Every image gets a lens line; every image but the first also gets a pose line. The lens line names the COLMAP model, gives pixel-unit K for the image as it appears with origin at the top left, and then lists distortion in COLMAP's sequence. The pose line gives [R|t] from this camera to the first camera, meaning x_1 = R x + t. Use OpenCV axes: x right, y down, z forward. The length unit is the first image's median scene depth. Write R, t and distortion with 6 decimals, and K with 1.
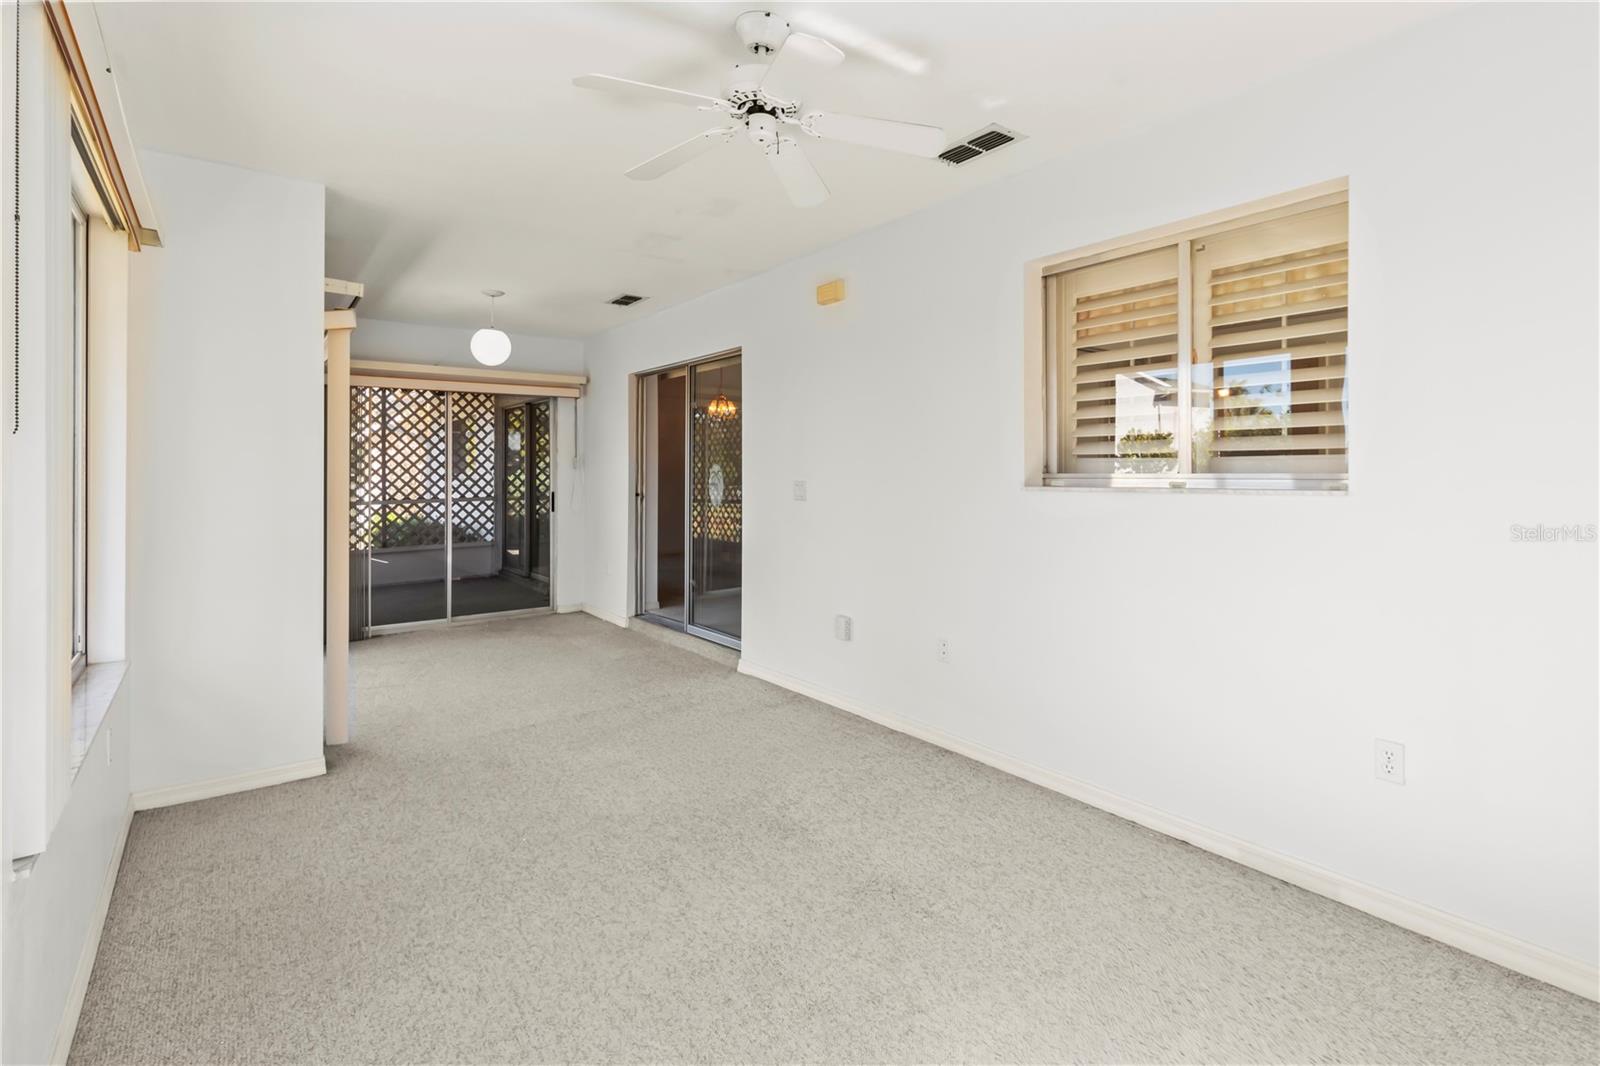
lens RADIAL K [[760.6, 0, 830.2], [0, 760.6, 466.4], [0, 0, 1]] dist [0.003992, 0.001385]
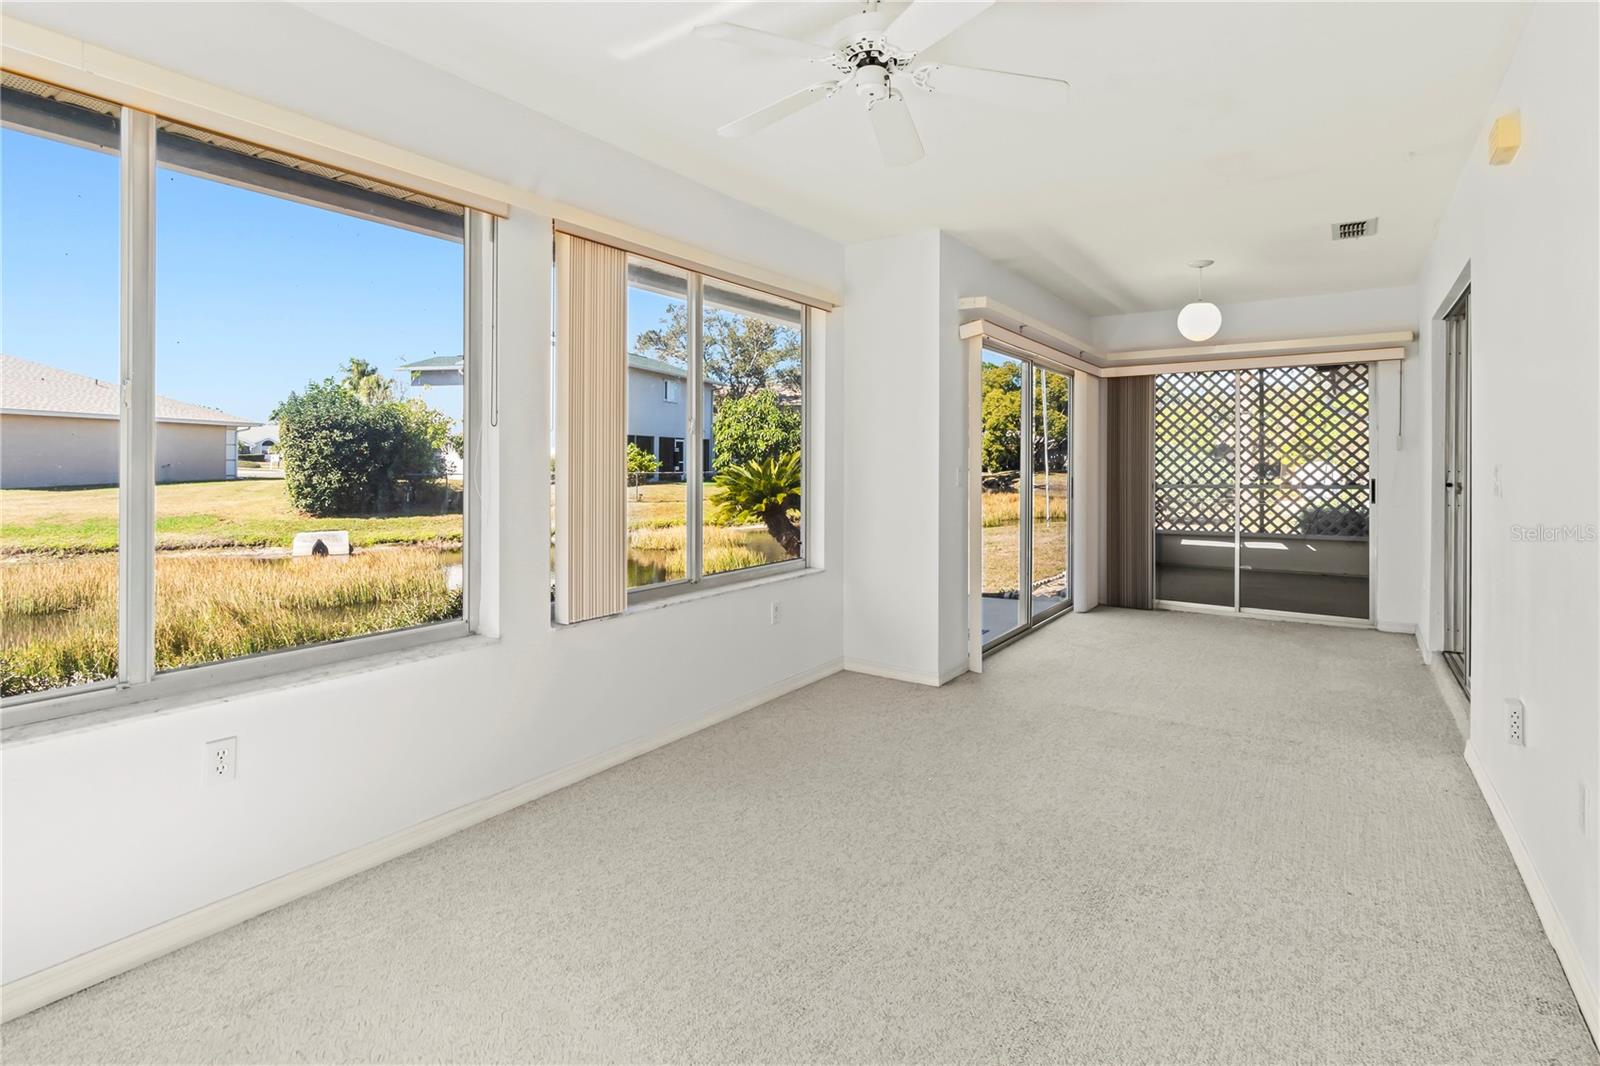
lens RADIAL K [[746.4, 0, 826.0], [0, 746.4, 496.8], [0, 0, 1]] dist [-0.000047, -0.000766]
pose [[0.294052, 0.040162, -0.954945, 0.510543], [0.018345, 0.998696, 0.047651, 0.006805], [0.955613, -0.031531, 0.292932, 0.448636]]
